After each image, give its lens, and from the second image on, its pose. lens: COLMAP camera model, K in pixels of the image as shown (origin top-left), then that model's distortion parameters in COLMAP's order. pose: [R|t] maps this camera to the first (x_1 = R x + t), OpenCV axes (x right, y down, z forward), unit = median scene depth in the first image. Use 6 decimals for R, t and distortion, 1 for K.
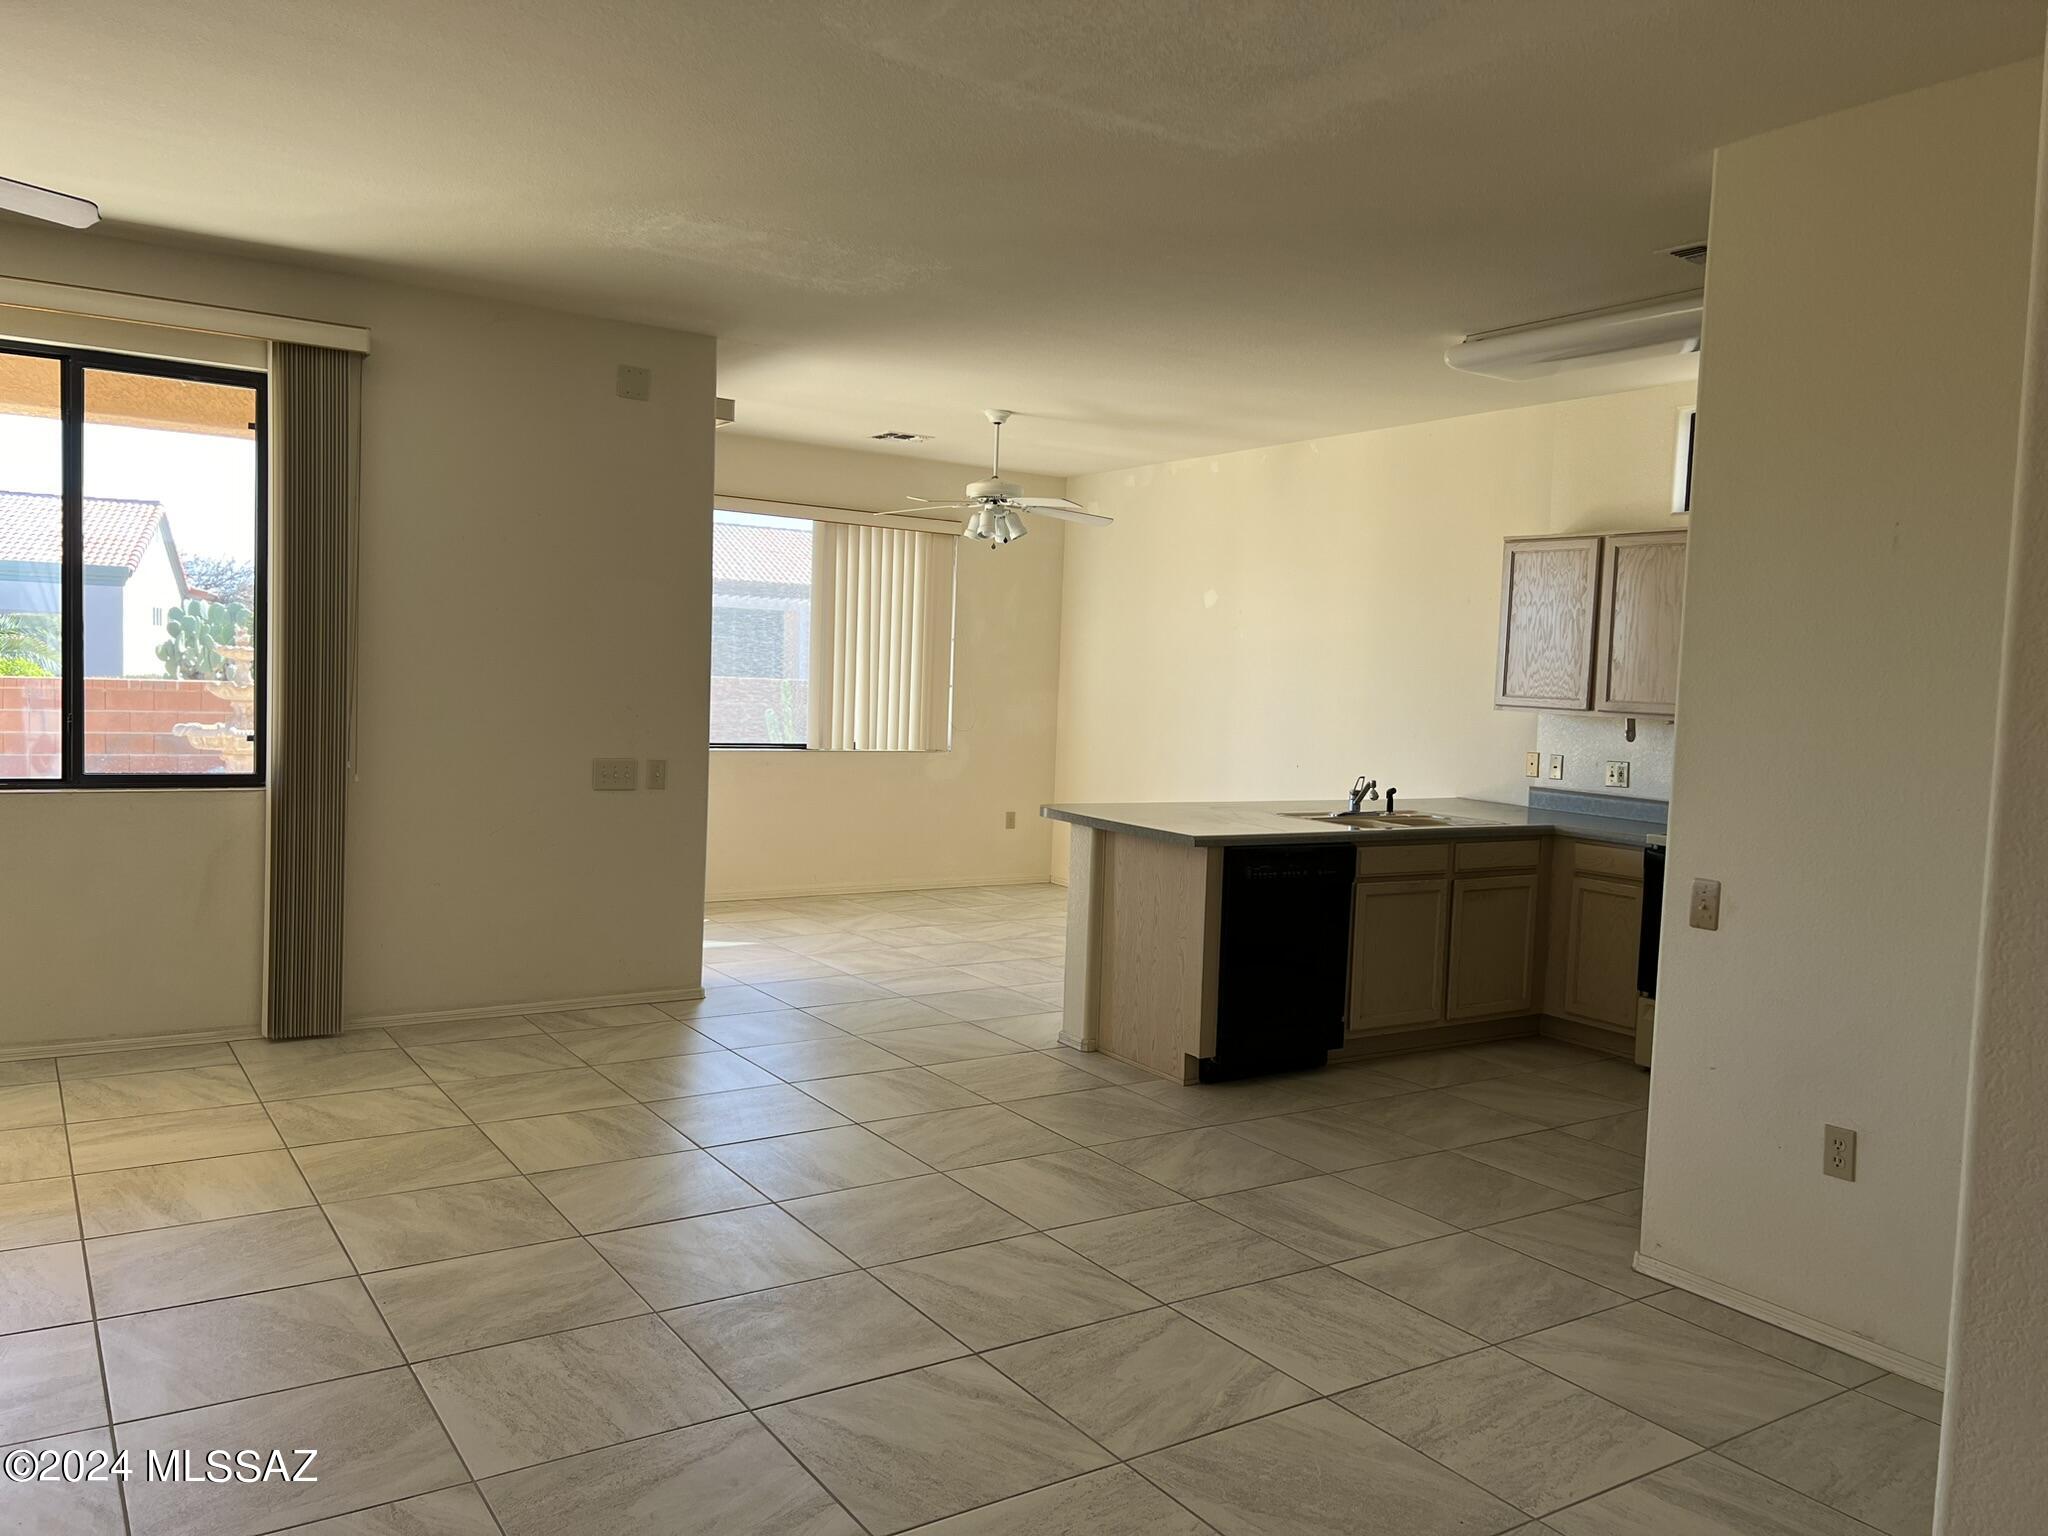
lens RADIAL K [[1535.5, 0, 1018.2], [0, 1535.5, 763.0], [0, 0, 1]] dist [0.077807, -0.100497]
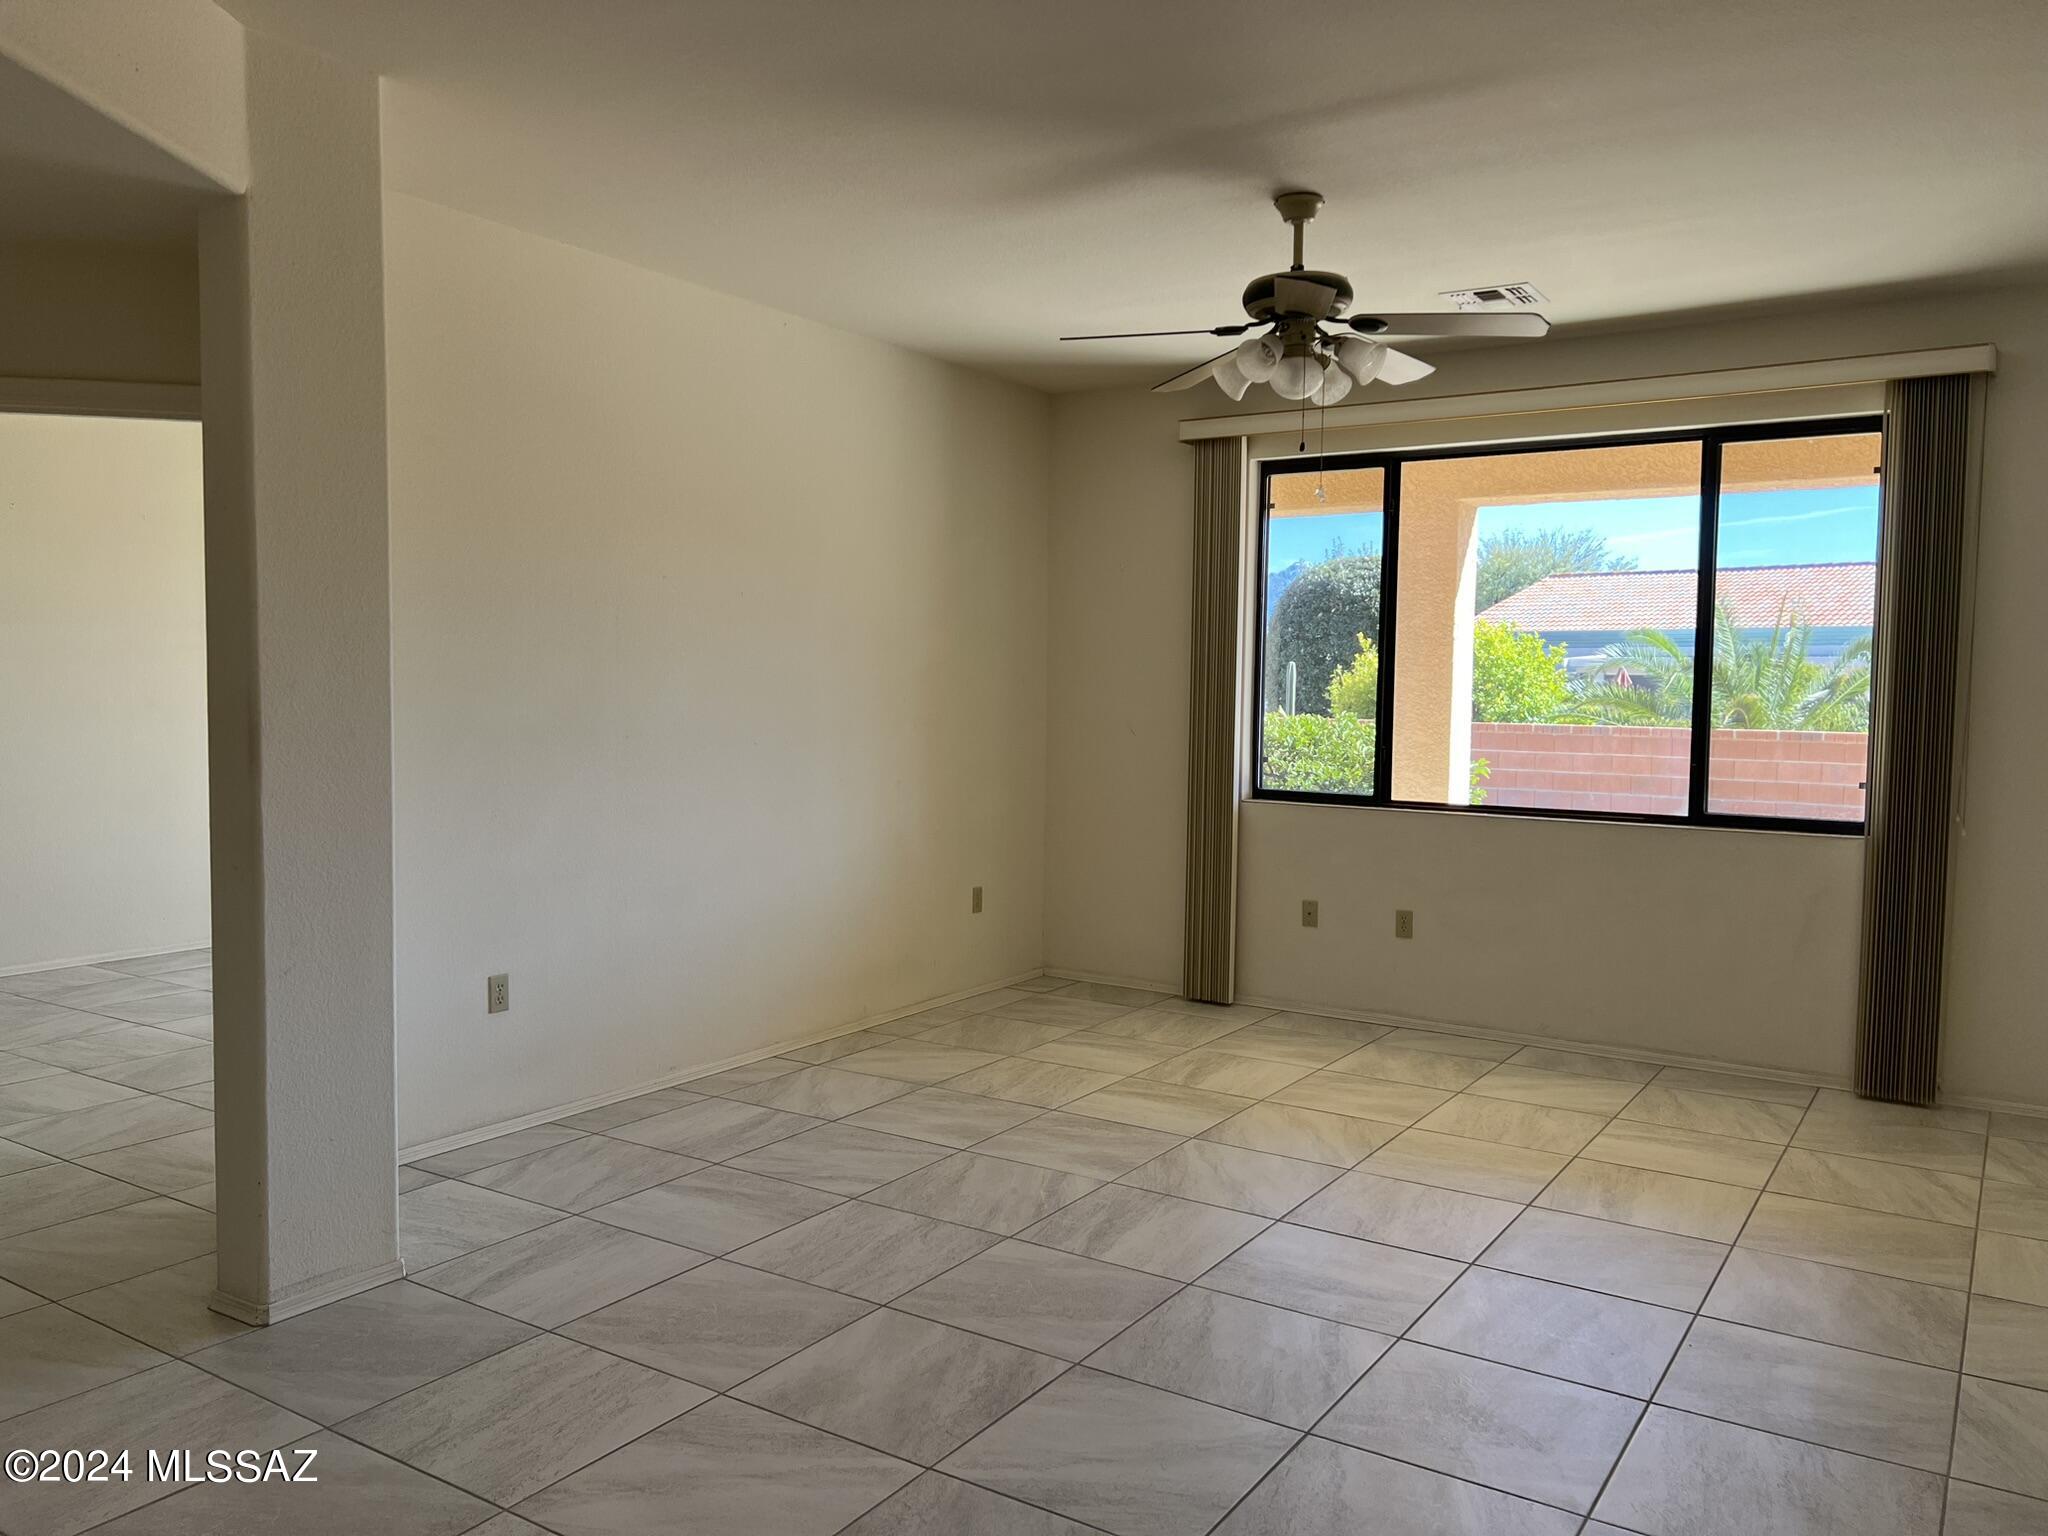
lens RADIAL K [[1513.2, 0, 1024.0], [0, 1513.2, 768.0], [0, 0, 1]] dist [0.074553, -0.097749]
pose [[0.397588, 0.019119, -0.917365, 0.193017], [-0.052279, 0.998631, -0.001845, 0.002340], [0.916073, 0.048693, 0.398044, 0.128840]]
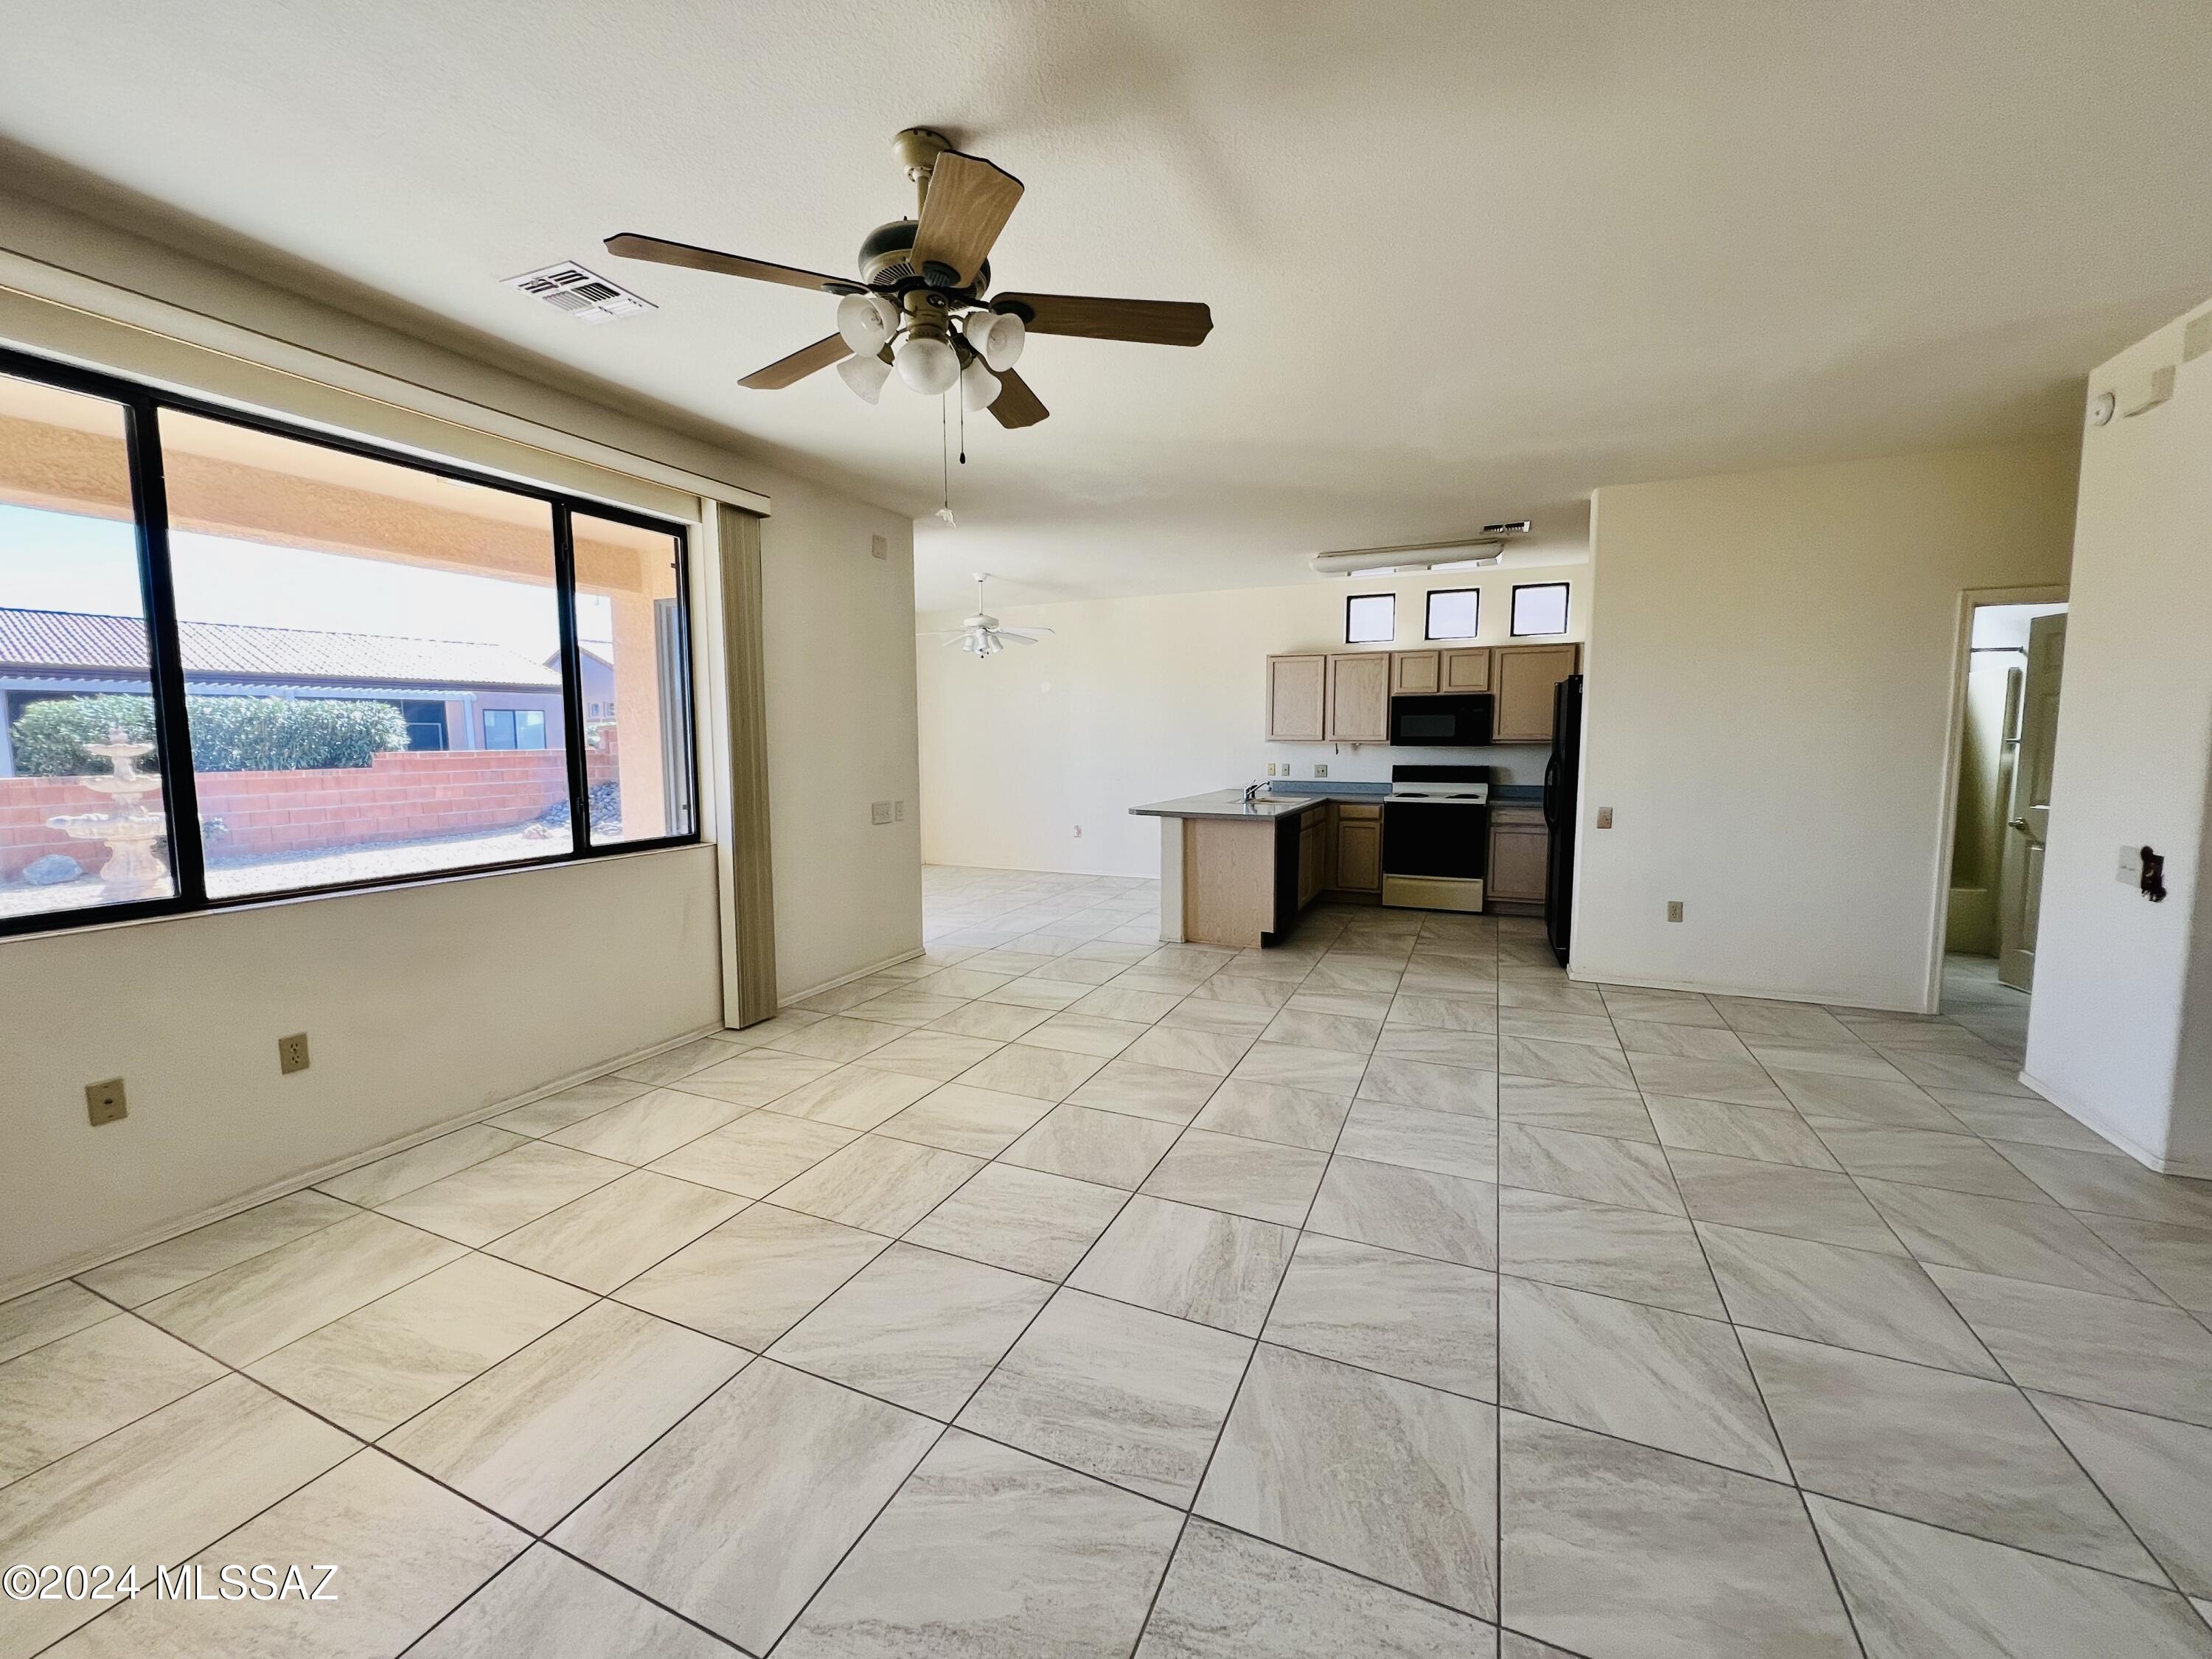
lens RADIAL K [[895.8, 0, 1097.9], [0, 895.8, 821.5], [0, 0, 1]] dist [0.001107, 0.000313]
pose [[0.842806, -0.092987, 0.530125, -0.621230], [0.068911, 0.995499, 0.065061, -0.029815], [-0.533788, -0.018302, 0.845420, 0.184857]]
